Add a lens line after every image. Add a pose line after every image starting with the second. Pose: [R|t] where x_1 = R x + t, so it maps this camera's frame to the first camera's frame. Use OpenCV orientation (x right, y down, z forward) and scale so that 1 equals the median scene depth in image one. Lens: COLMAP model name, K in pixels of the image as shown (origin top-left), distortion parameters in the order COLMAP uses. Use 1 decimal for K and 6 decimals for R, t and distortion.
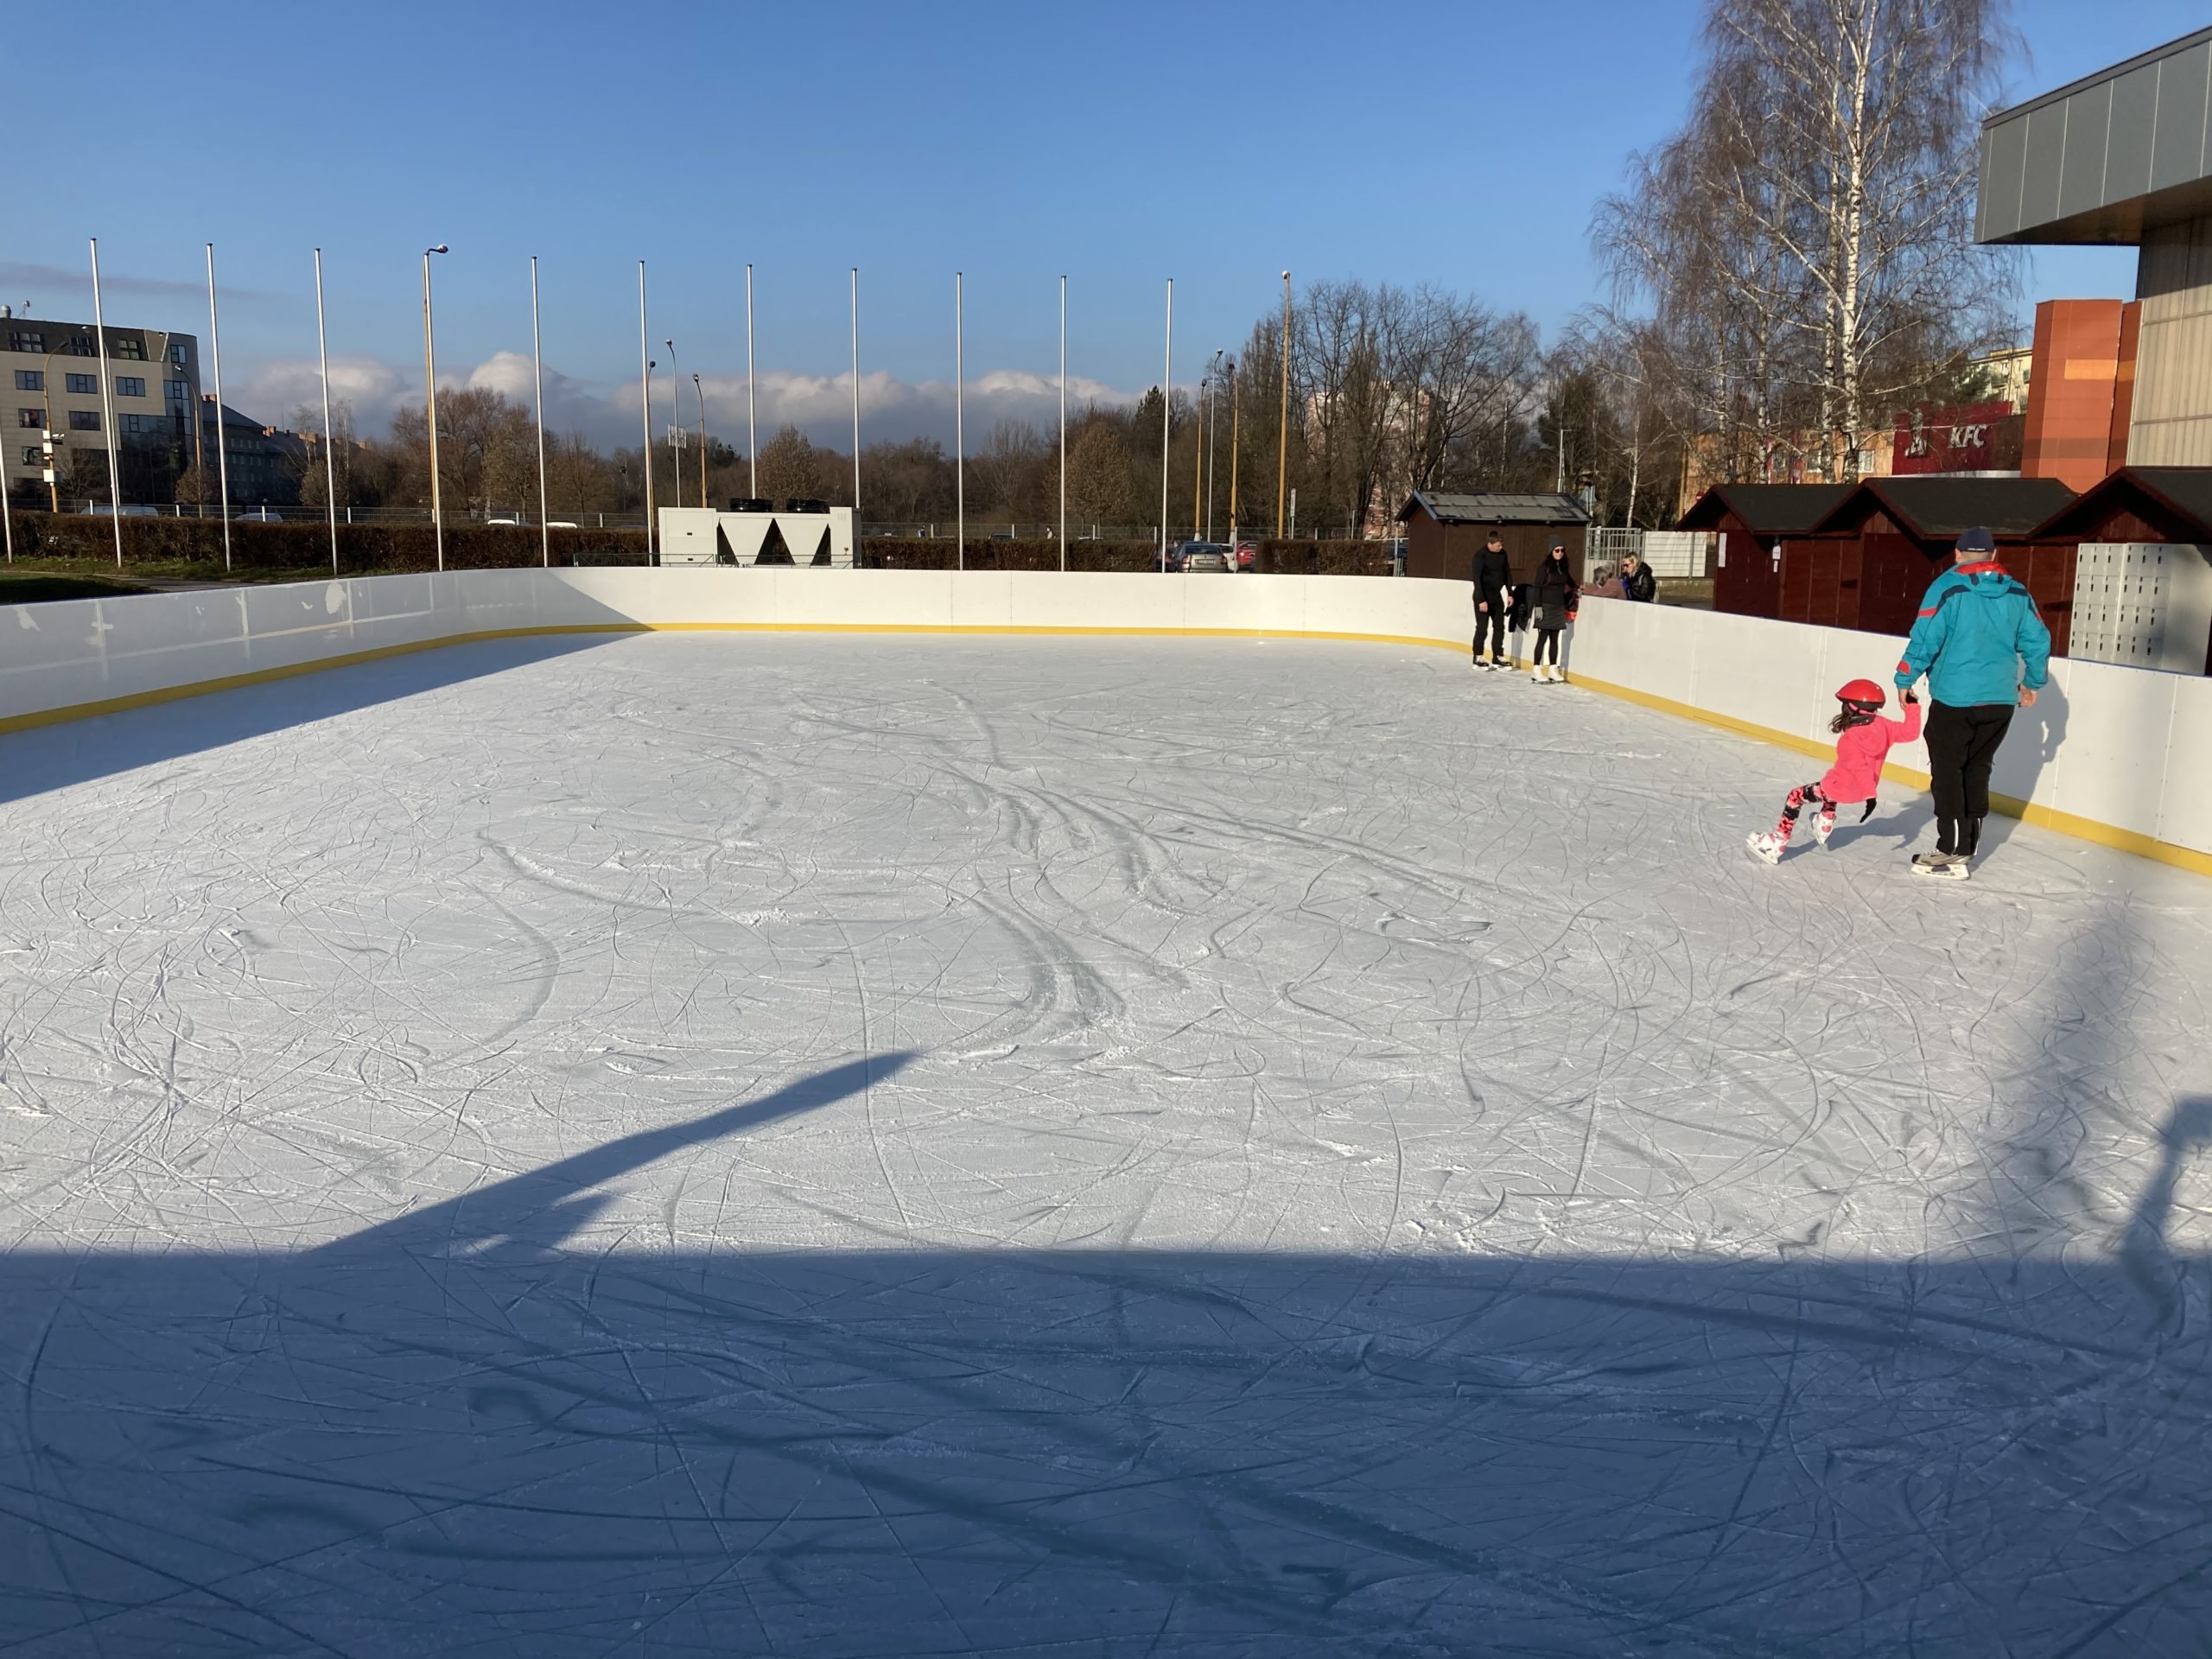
lens RADIAL K [[1808.9, 0, 1106.0], [0, 1808.9, 829.5], [0, 0, 1]] dist [0.013607, -0.005207]
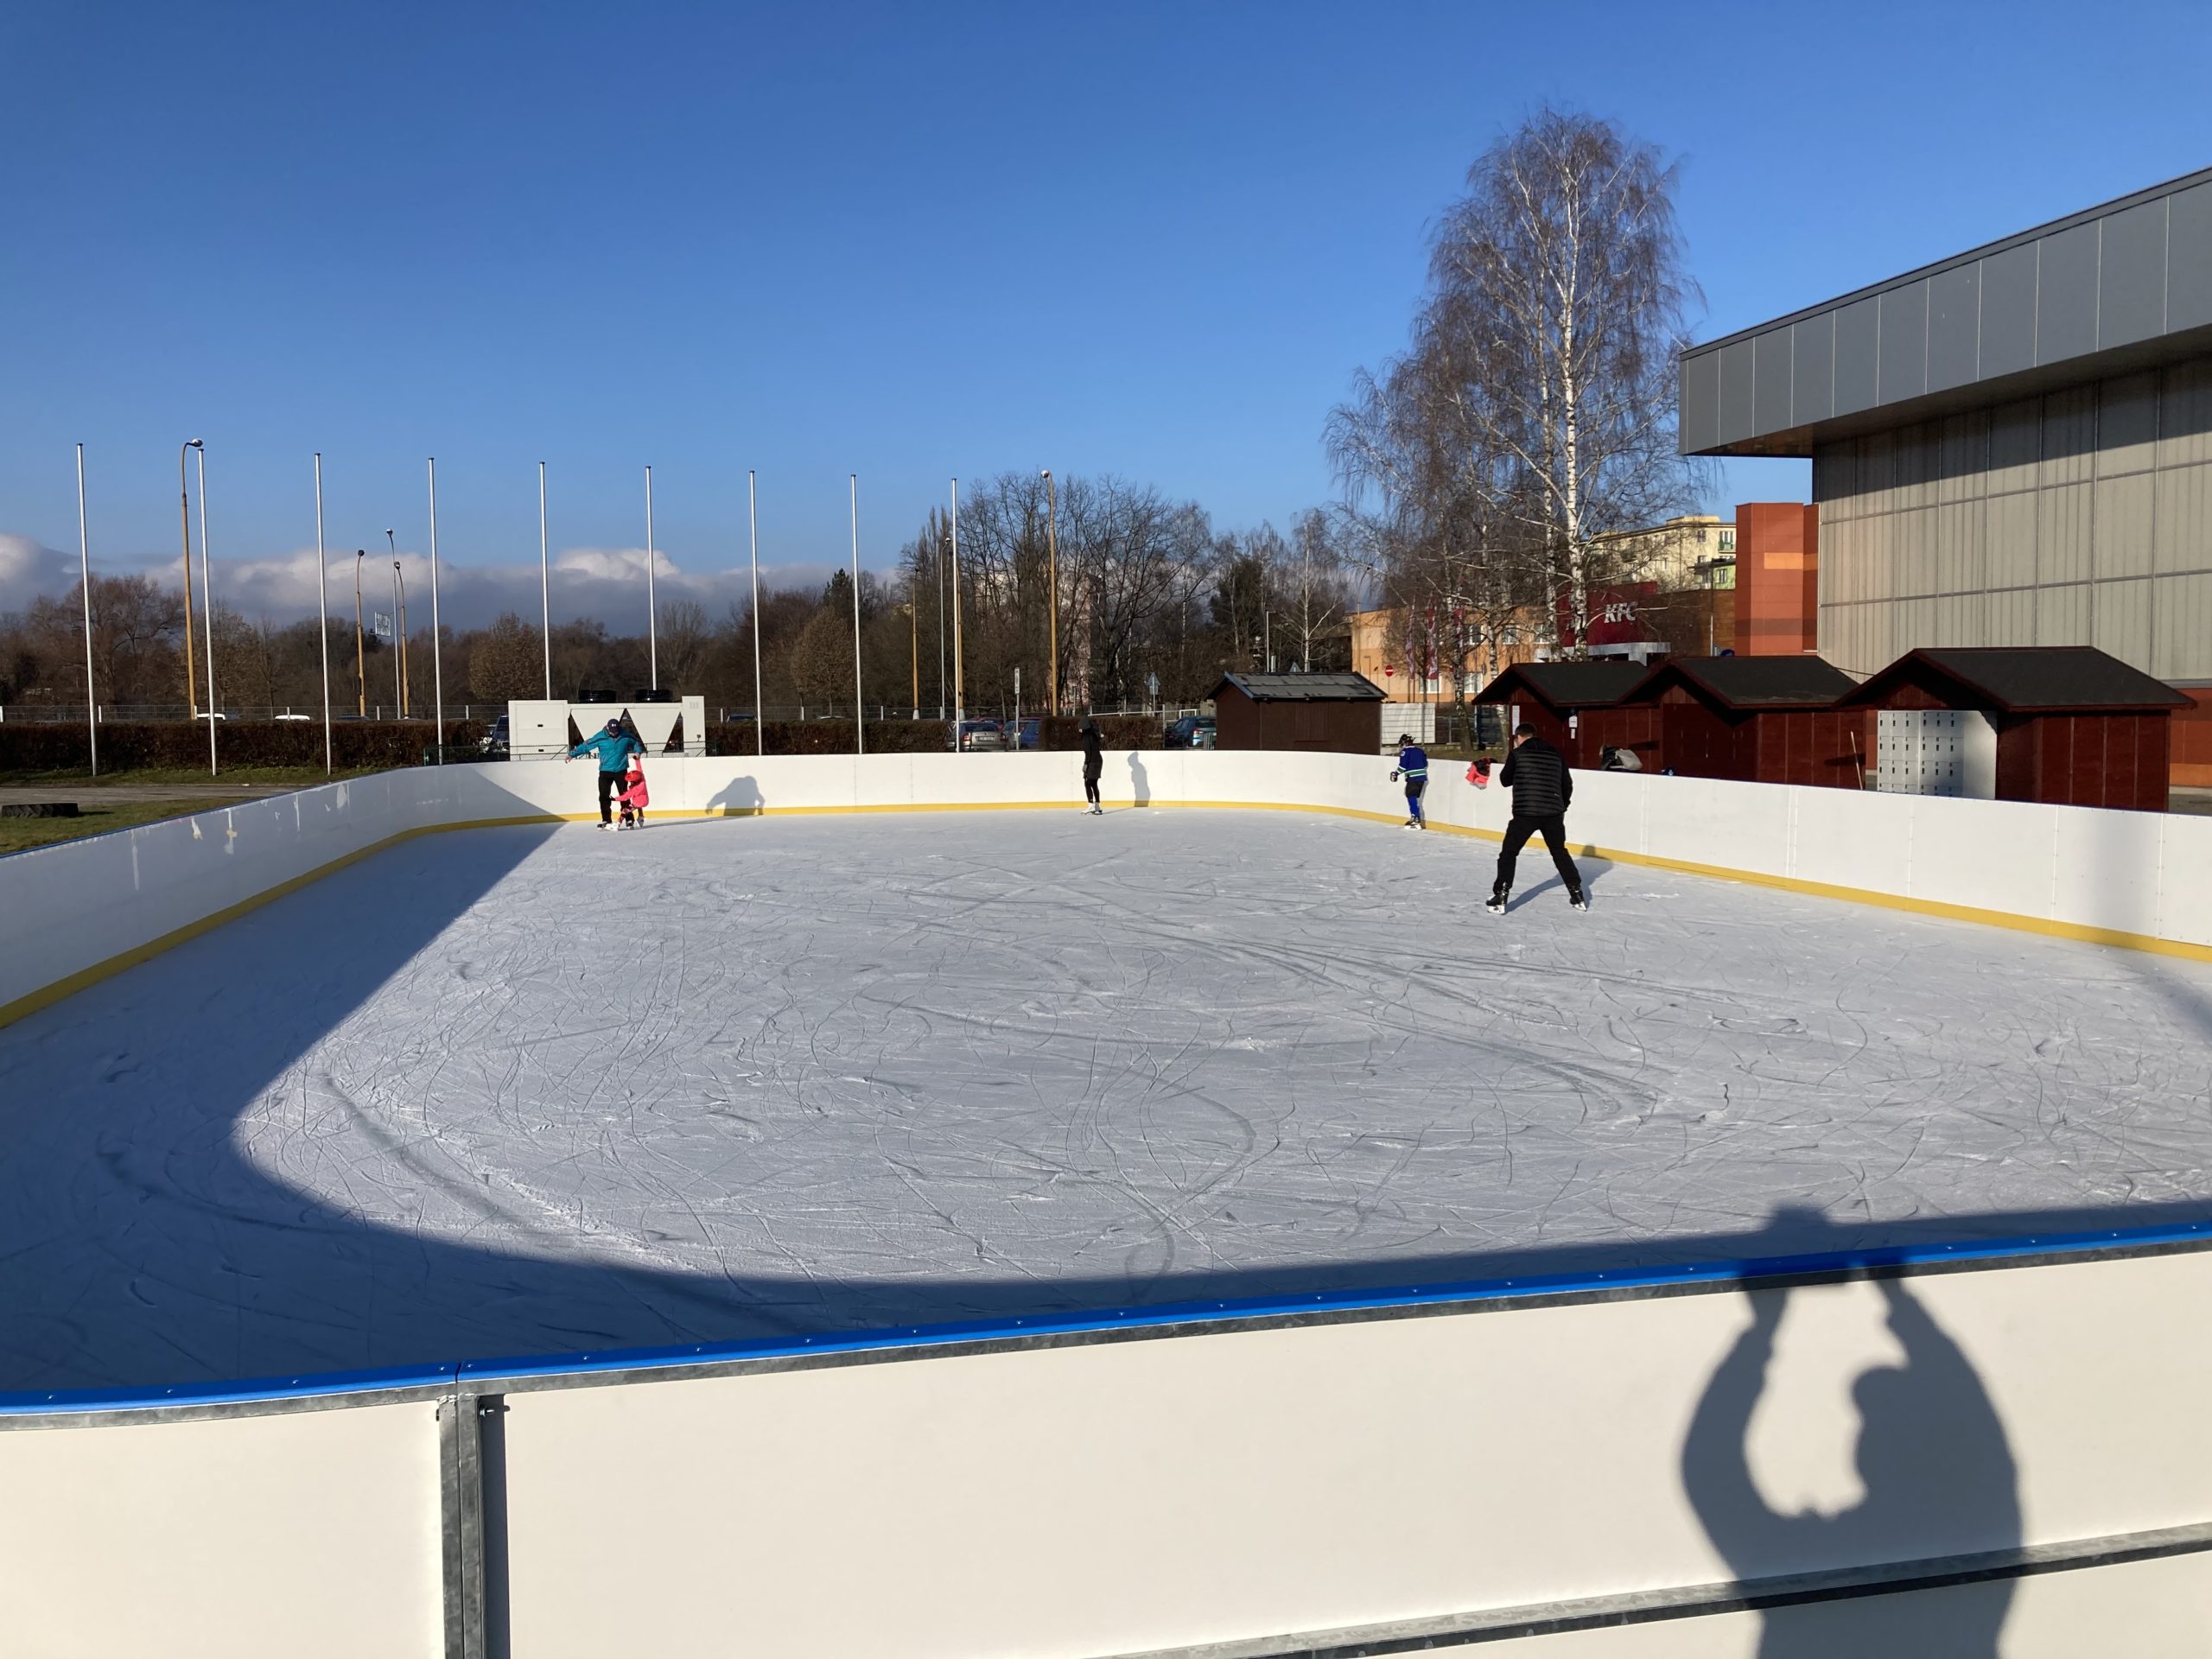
lens RADIAL K [[1819.6, 0, 1071.9], [0, 1819.6, 830.8], [0, 0, 1]] dist [0.117713, -0.355275]
pose [[0.980582, -0.032818, 0.193342, -0.134605], [0.051094, 0.994602, -0.090314, 0.002705], [-0.189334, 0.098439, 0.976966, -0.048022]]
